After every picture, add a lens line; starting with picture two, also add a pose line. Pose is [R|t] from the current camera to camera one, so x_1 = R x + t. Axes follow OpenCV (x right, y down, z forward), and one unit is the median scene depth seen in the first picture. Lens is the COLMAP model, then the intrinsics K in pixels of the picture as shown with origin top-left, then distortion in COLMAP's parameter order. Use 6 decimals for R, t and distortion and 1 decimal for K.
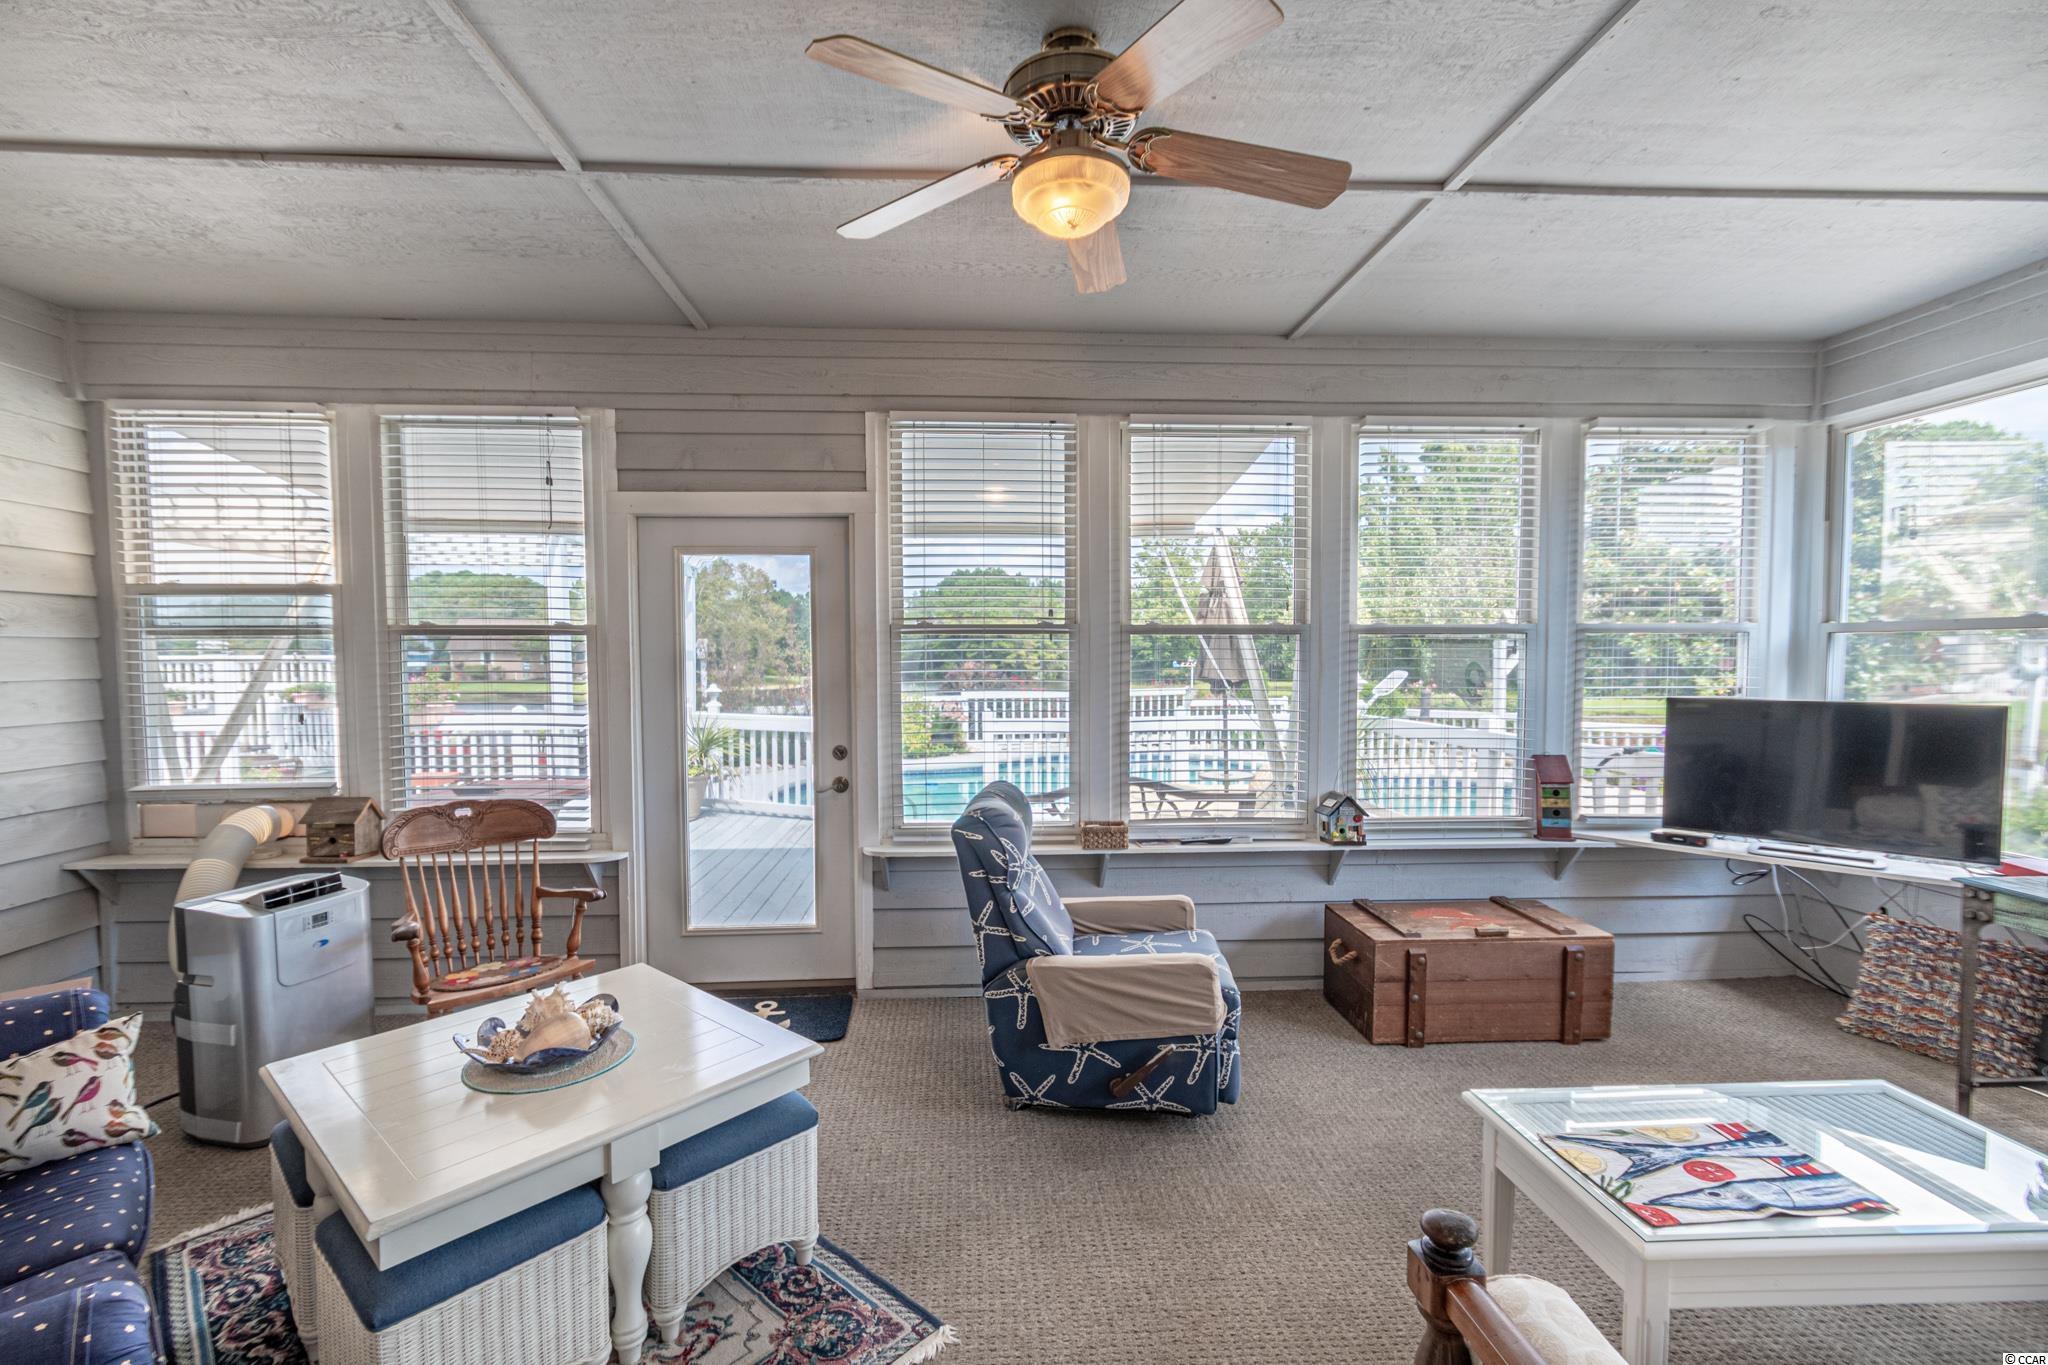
lens RADIAL K [[906.6, 0, 1018.9], [0, 906.6, 691.0], [0, 0, 1]] dist [0.010259, -0.000085]
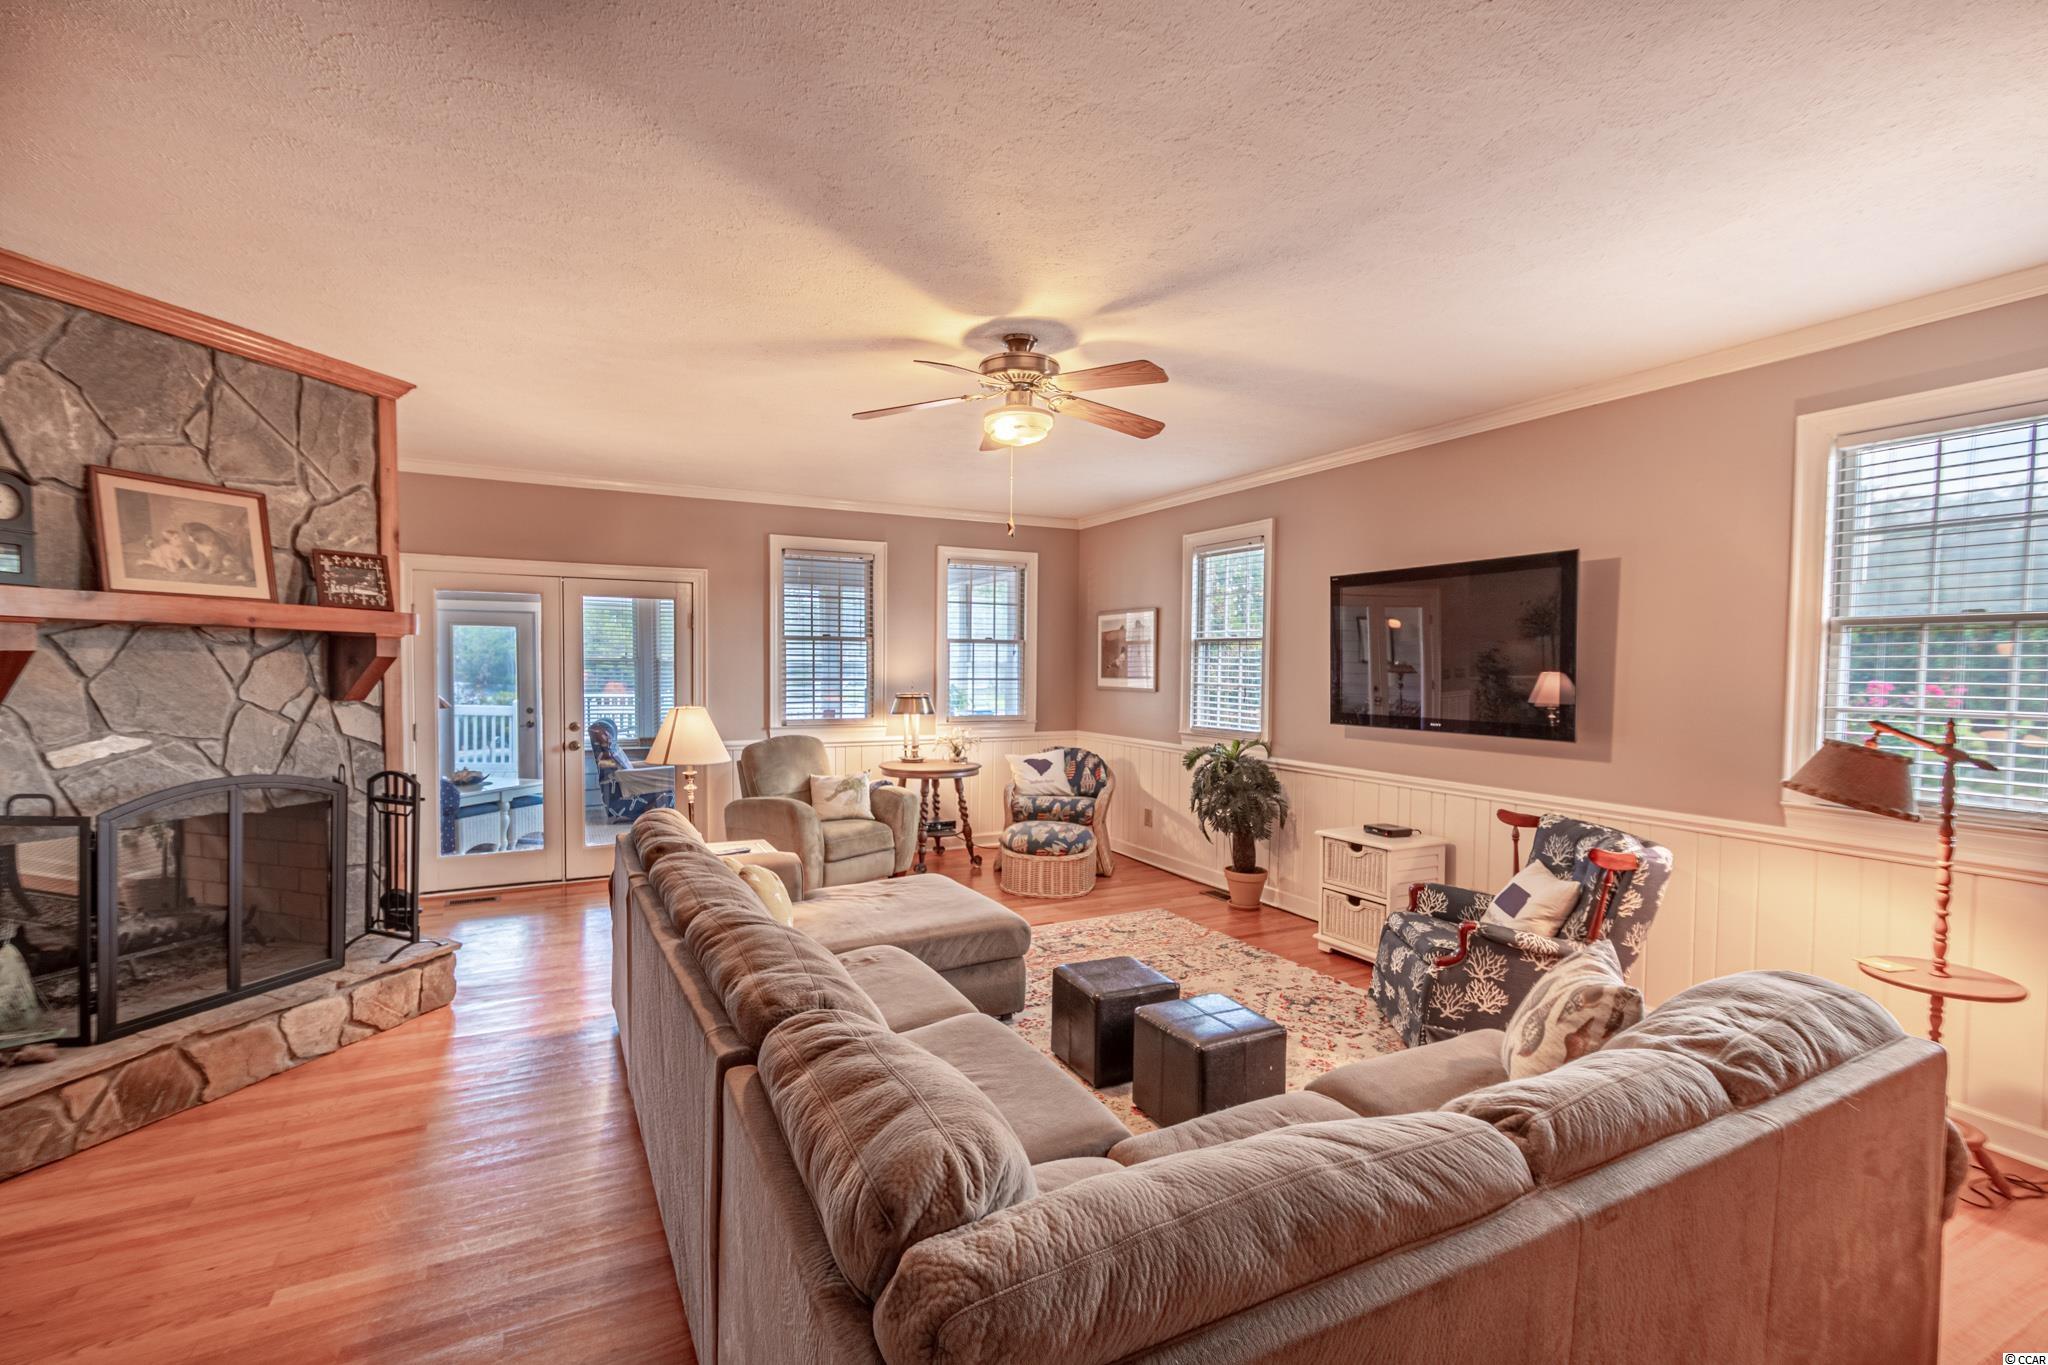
lens RADIAL K [[906.6, 0, 1015.4], [0, 906.6, 675.8], [0, 0, 1]] dist [0.010259, -0.000085]
pose [[0.911071, 0.004884, 0.412220, -0.025454], [0.006895, 0.999609, -0.027083, 0.068237], [-0.412191, 0.027517, 0.910682, -2.323427]]
